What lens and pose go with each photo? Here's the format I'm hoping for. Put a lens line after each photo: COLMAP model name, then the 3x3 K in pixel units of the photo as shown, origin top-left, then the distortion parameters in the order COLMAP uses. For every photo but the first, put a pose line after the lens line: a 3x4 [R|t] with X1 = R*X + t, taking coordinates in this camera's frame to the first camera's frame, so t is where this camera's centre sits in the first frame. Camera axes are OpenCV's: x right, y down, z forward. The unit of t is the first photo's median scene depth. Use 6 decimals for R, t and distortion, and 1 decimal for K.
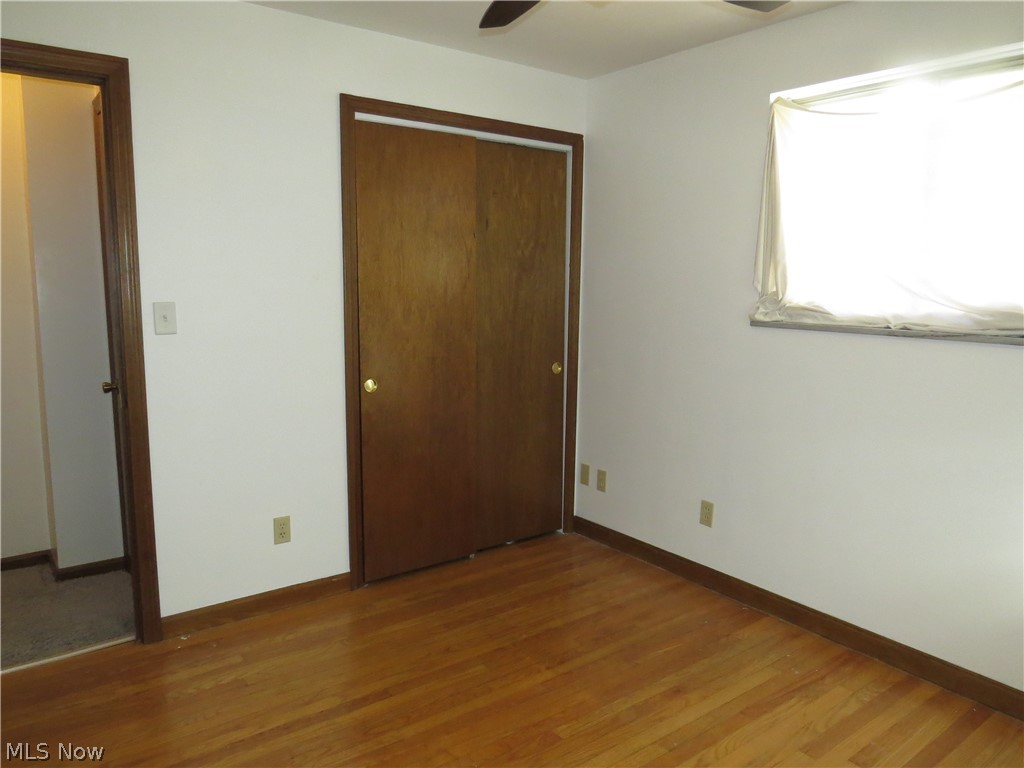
lens RADIAL K [[739.2, 0, 513.9], [0, 739.2, 383.6], [0, 0, 1]] dist [-0.014082, -0.004887]
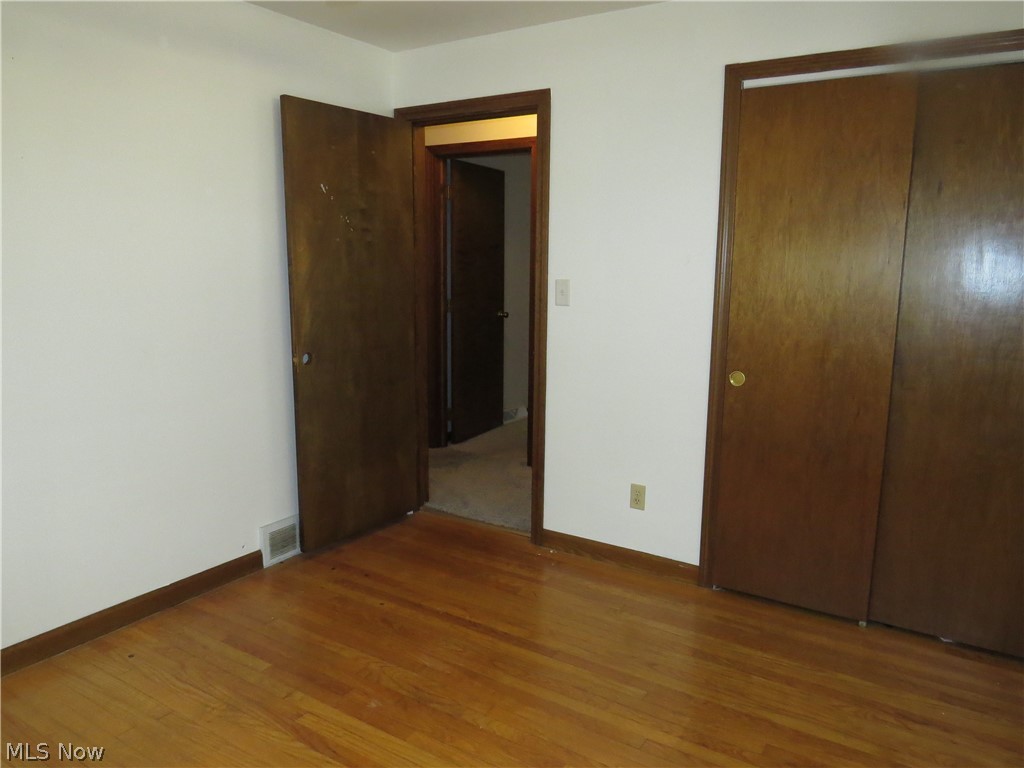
lens RADIAL K [[739.2, 0, 513.2], [0, 739.2, 384.6], [0, 0, 1]] dist [-0.014082, -0.004887]
pose [[0.337153, 0.152843, -0.928960, 0.595468], [-0.141401, 0.983762, 0.110540, -0.054870], [0.930770, 0.094087, 0.353290, 0.438216]]
